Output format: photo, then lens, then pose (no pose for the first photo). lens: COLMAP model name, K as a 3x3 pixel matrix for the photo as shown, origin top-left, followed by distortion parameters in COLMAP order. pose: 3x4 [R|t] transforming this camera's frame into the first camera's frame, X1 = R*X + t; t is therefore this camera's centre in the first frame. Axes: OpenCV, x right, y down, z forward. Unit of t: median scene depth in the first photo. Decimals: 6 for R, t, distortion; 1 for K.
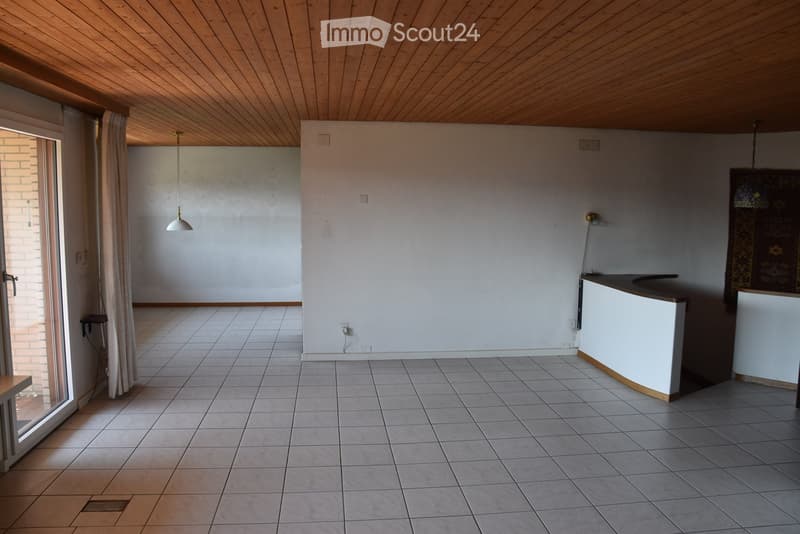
lens RADIAL K [[624.2, 0, 400.0], [0, 624.2, 267.0], [0, 0, 1]] dist [-0.157145, 0.091990]
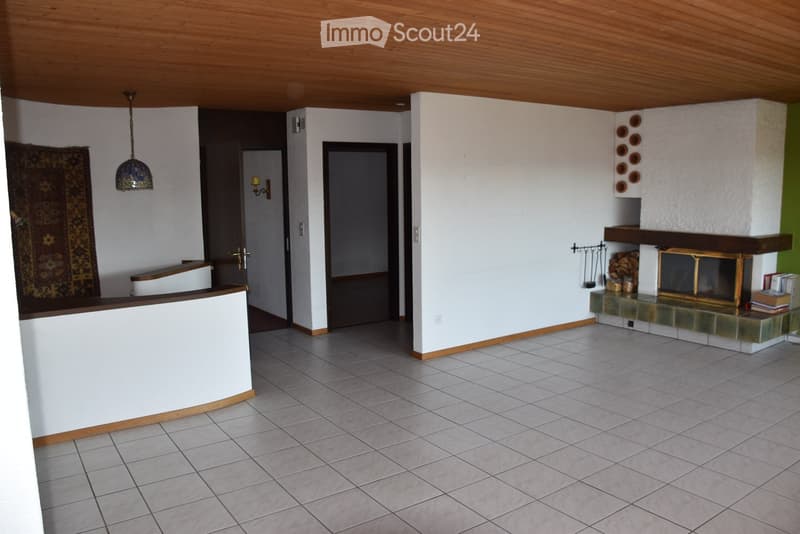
lens RADIAL K [[624.2, 0, 400.0], [0, 624.2, 267.0], [0, 0, 1]] dist [-0.157145, 0.091990]
pose [[-0.471914, -0.120684, 0.873346, -0.421041], [0.094527, 0.977951, 0.186217, -0.116430], [-0.876563, 0.170433, -0.450101, 1.073265]]
